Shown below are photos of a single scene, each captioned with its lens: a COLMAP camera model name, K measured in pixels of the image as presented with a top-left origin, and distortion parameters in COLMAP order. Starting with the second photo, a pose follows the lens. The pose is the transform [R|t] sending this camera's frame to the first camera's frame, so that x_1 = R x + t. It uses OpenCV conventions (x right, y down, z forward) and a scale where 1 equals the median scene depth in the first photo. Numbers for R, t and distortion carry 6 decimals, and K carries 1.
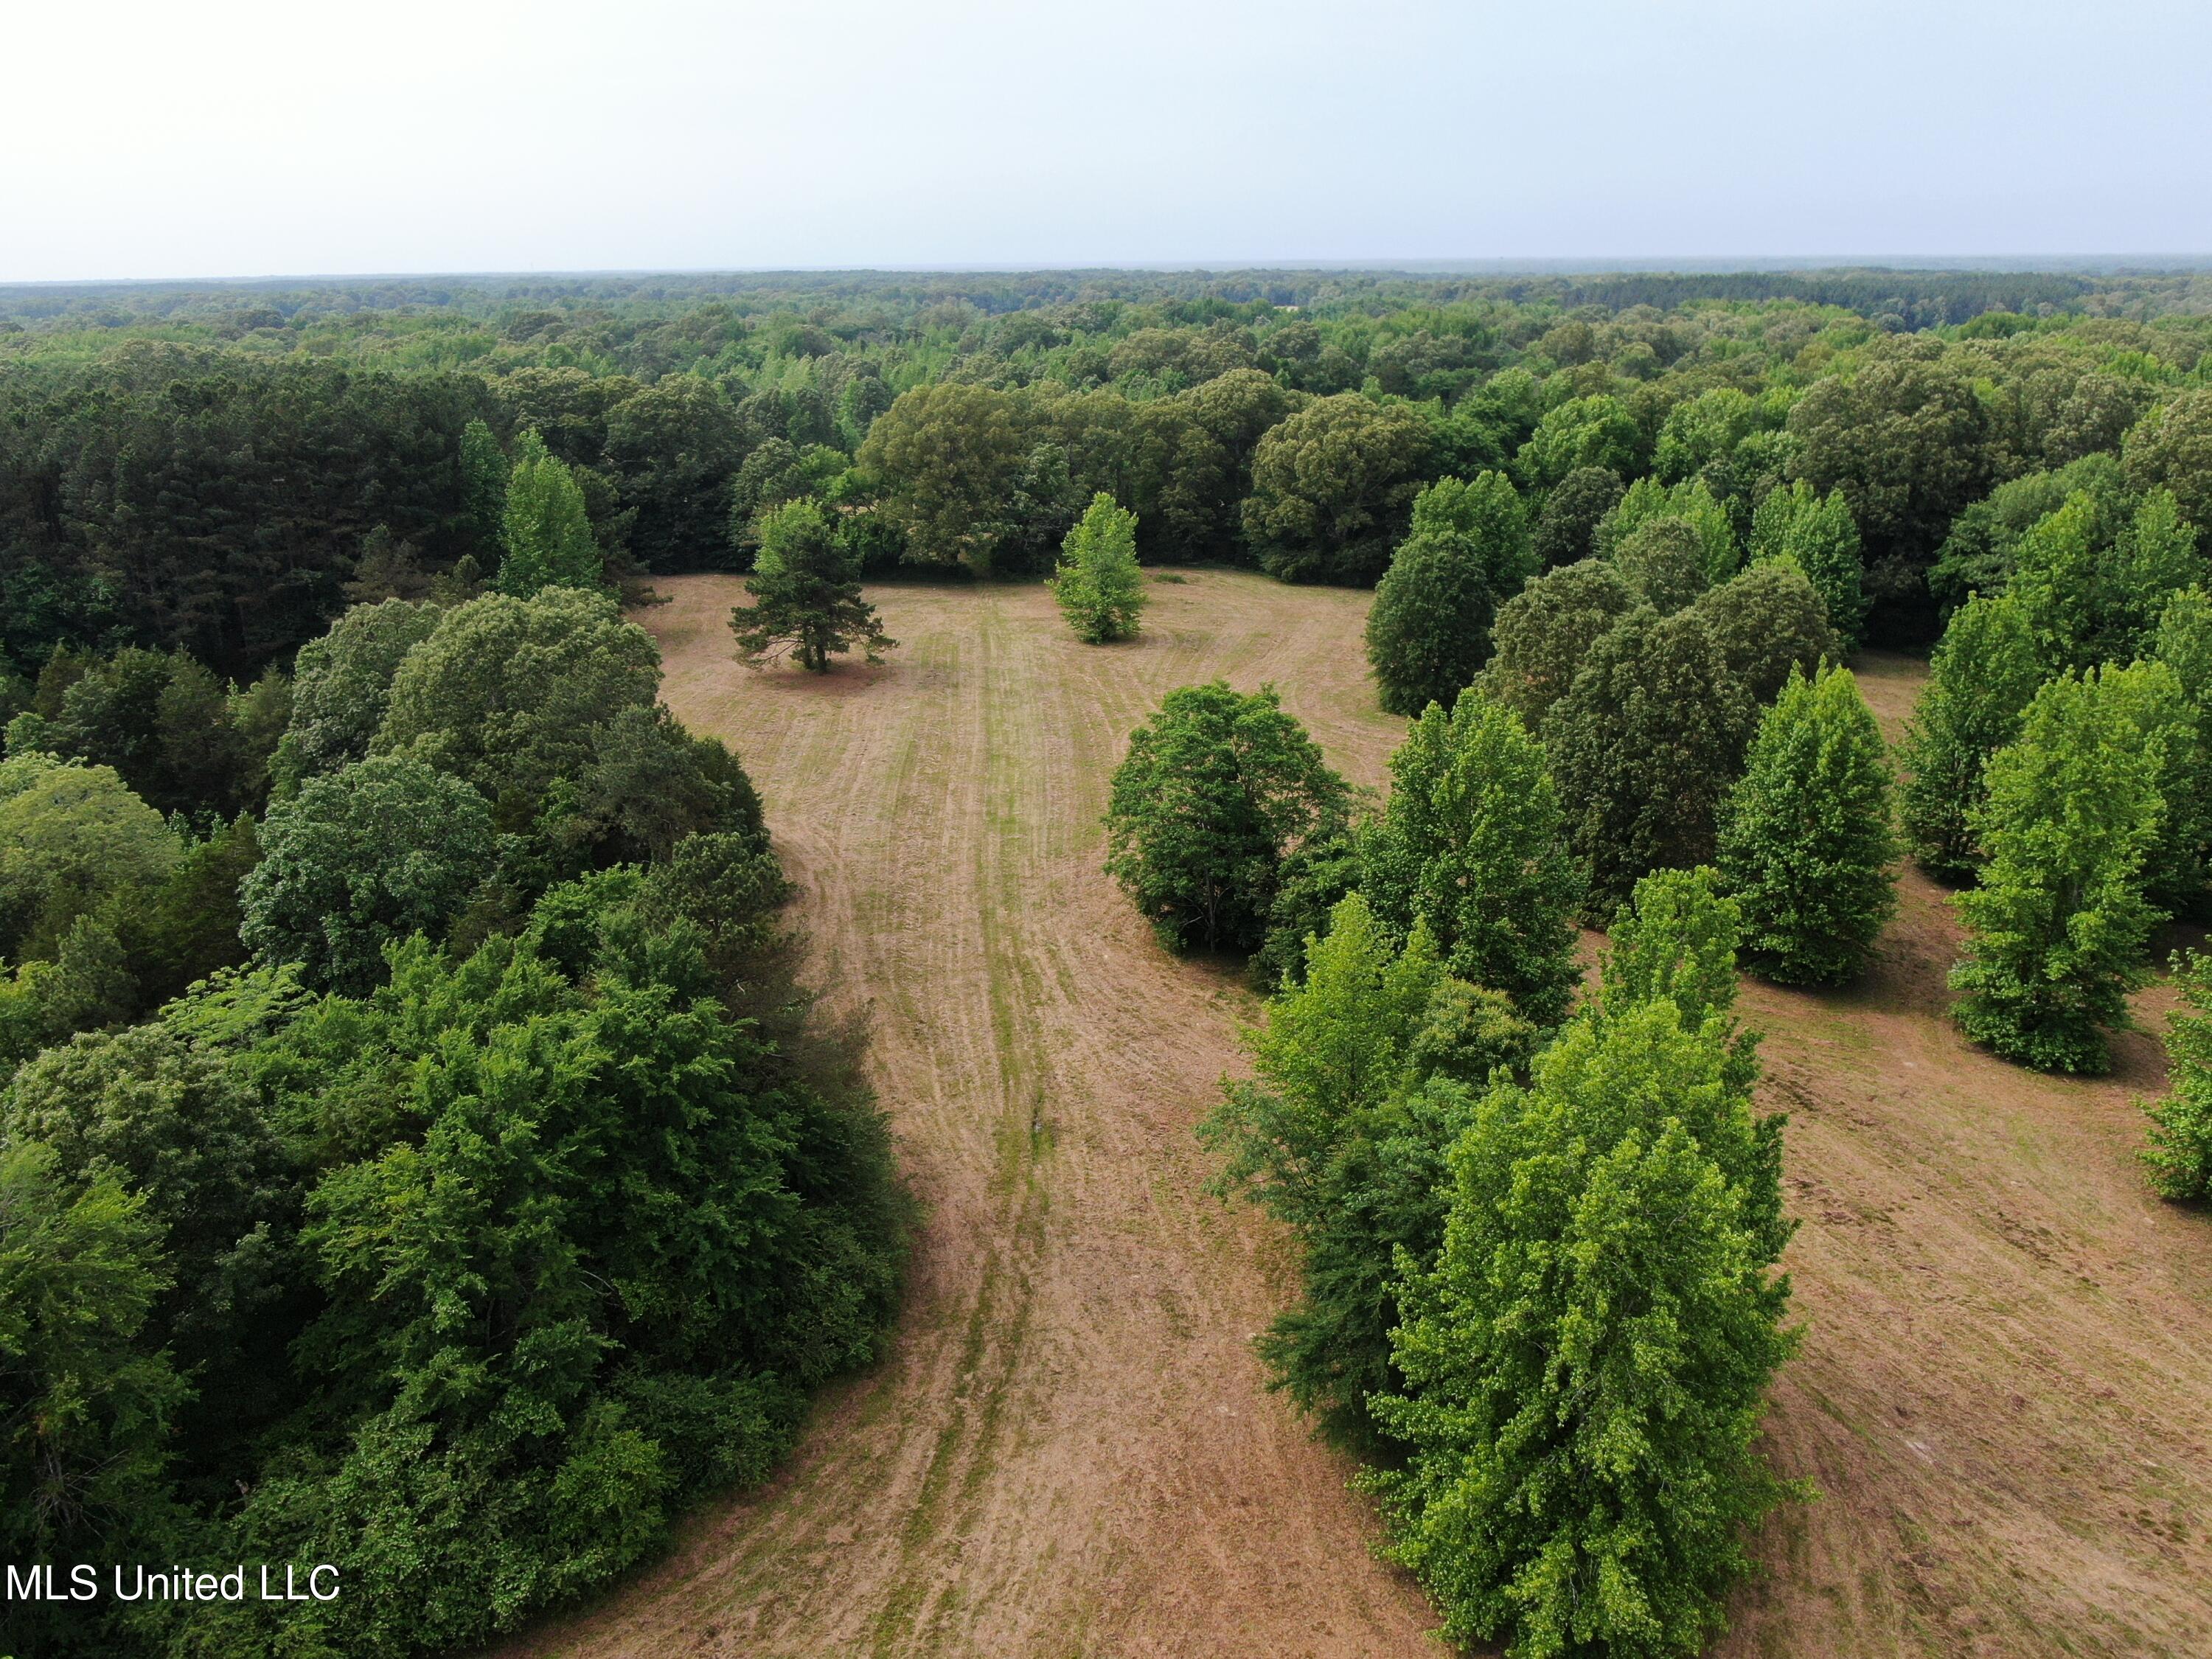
lens RADIAL K [[1622.9, 0, 1106.0], [0, 1622.9, 829.5], [0, 0, 1]] dist [0.056800, -0.000250]
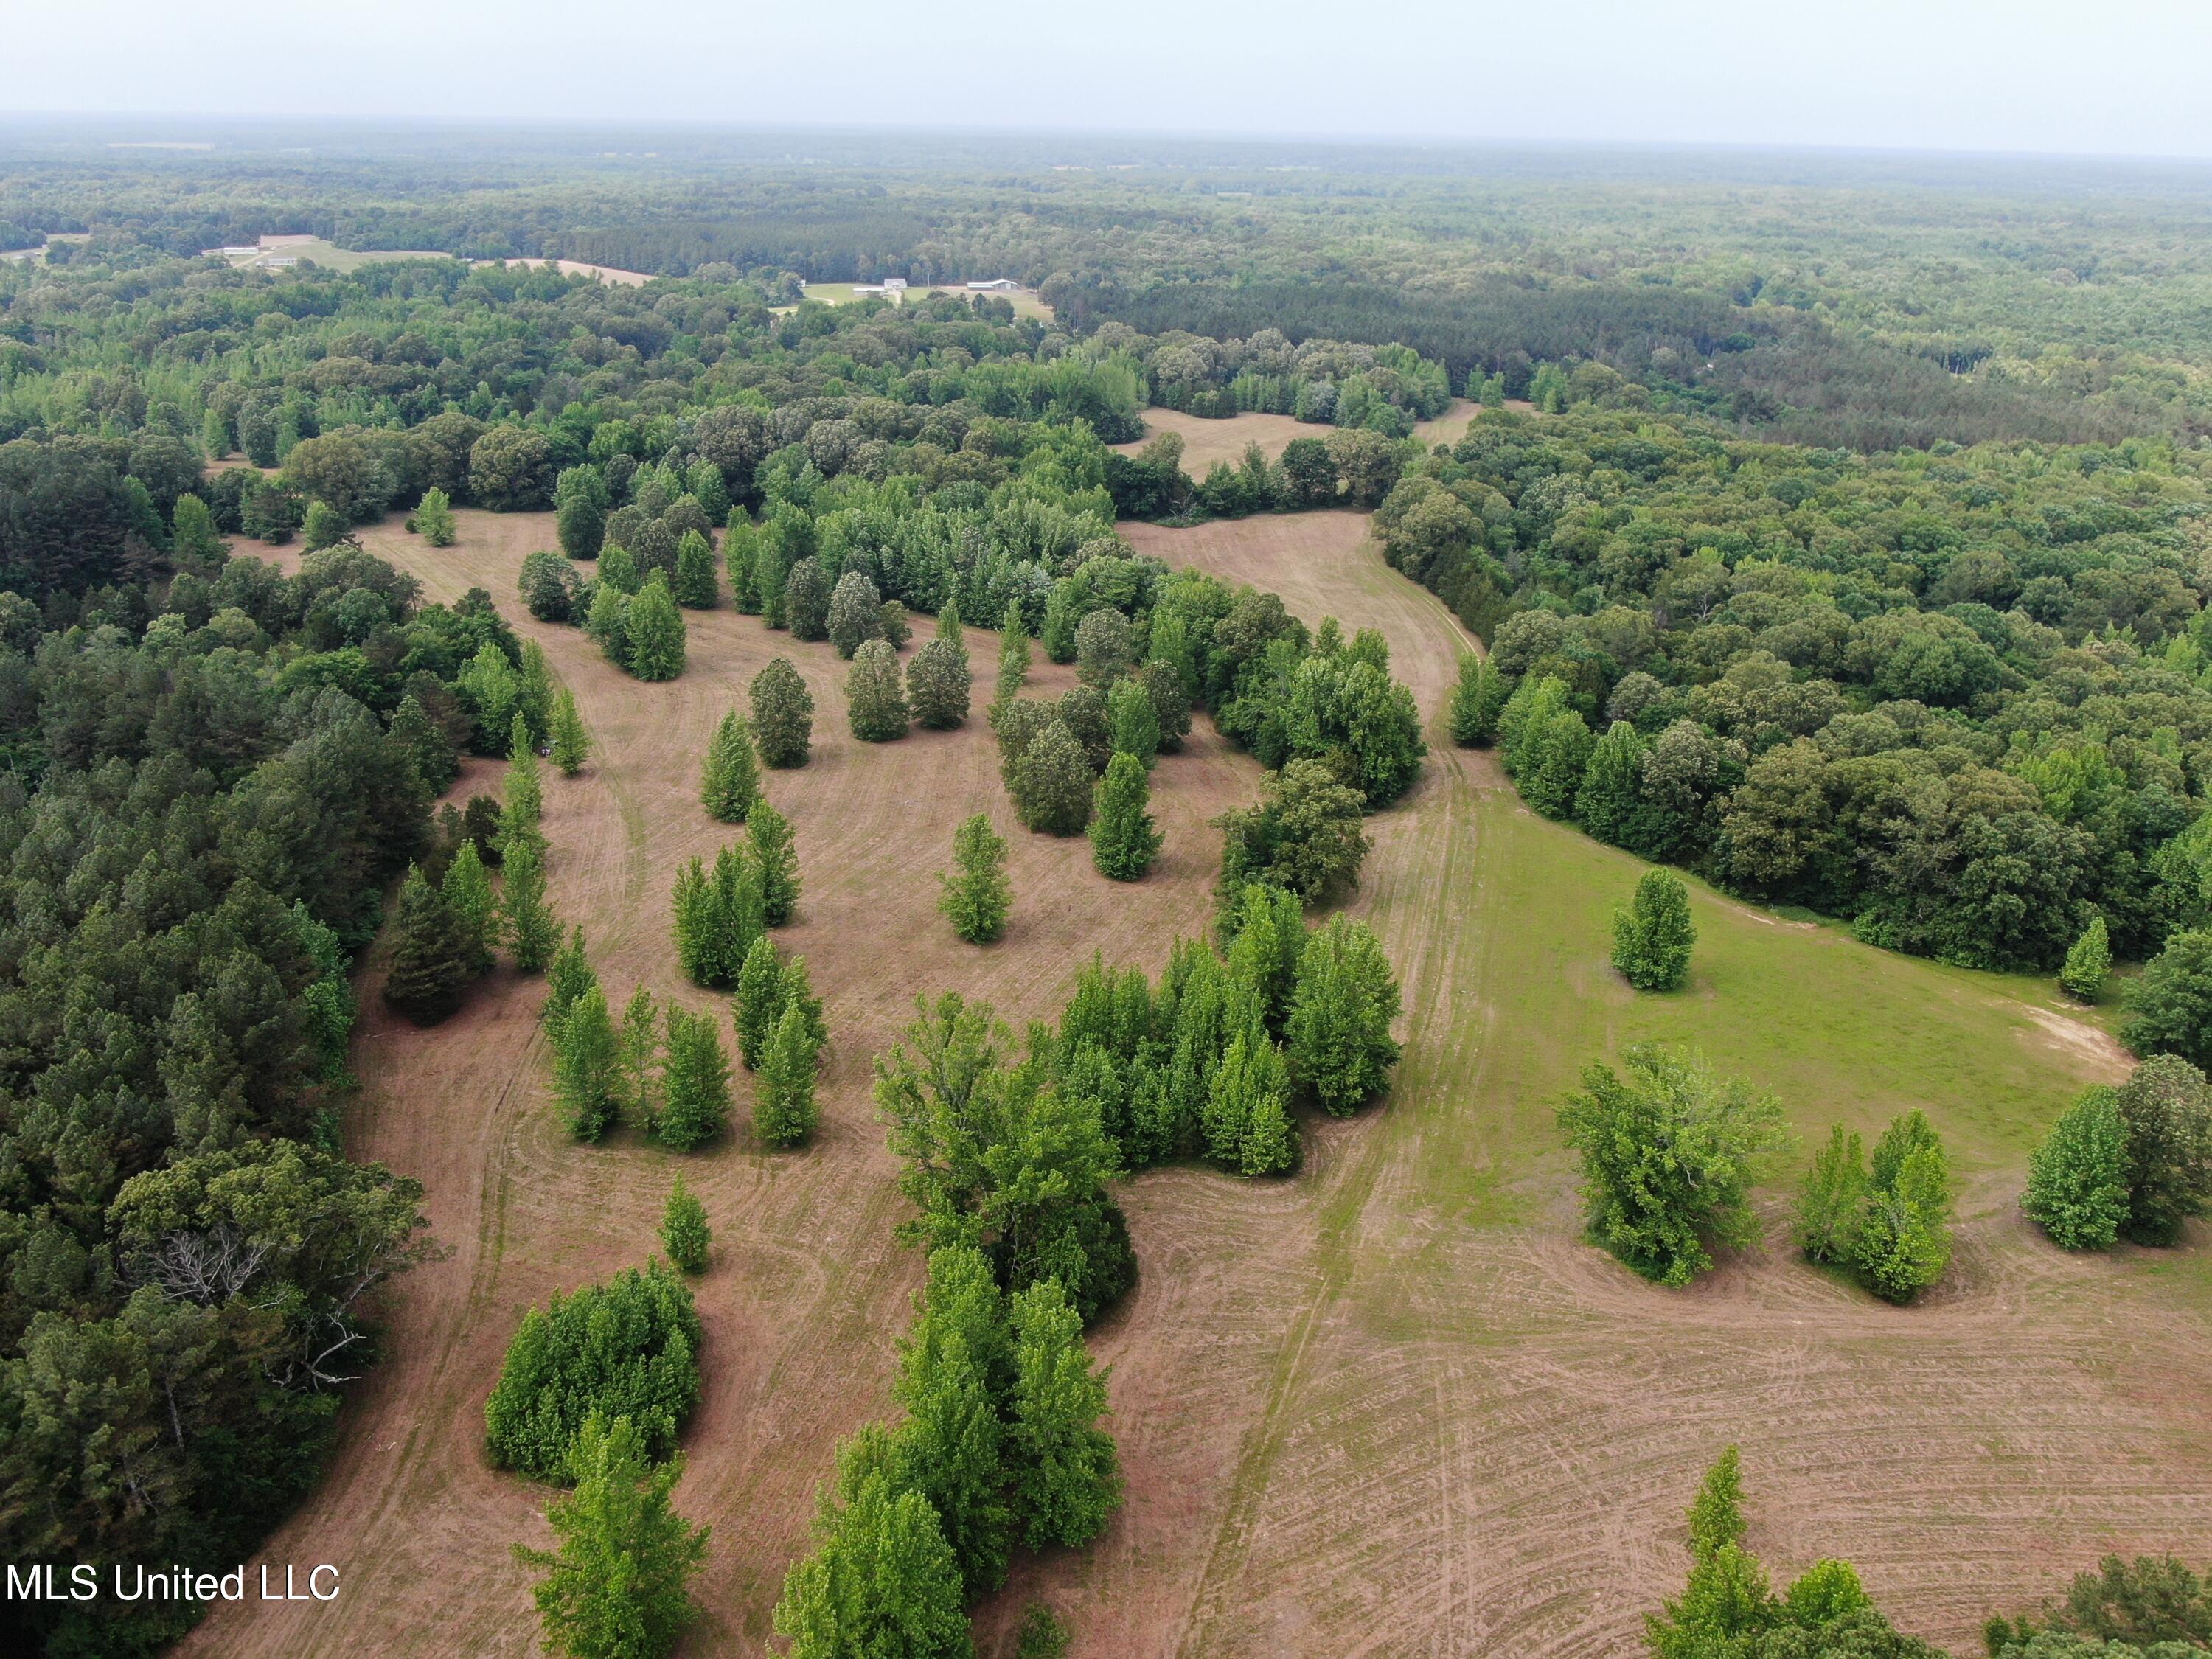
lens RADIAL K [[1590.2, 0, 1106.0], [0, 1590.2, 829.5], [0, 0, 1]] dist [-0.024233, 0.019293]
pose [[0.836494, -0.199199, 0.510487, -0.434110], [0.155327, 0.979572, 0.127720, 0.144050], [-0.525501, -0.027545, 0.850347, -1.465575]]
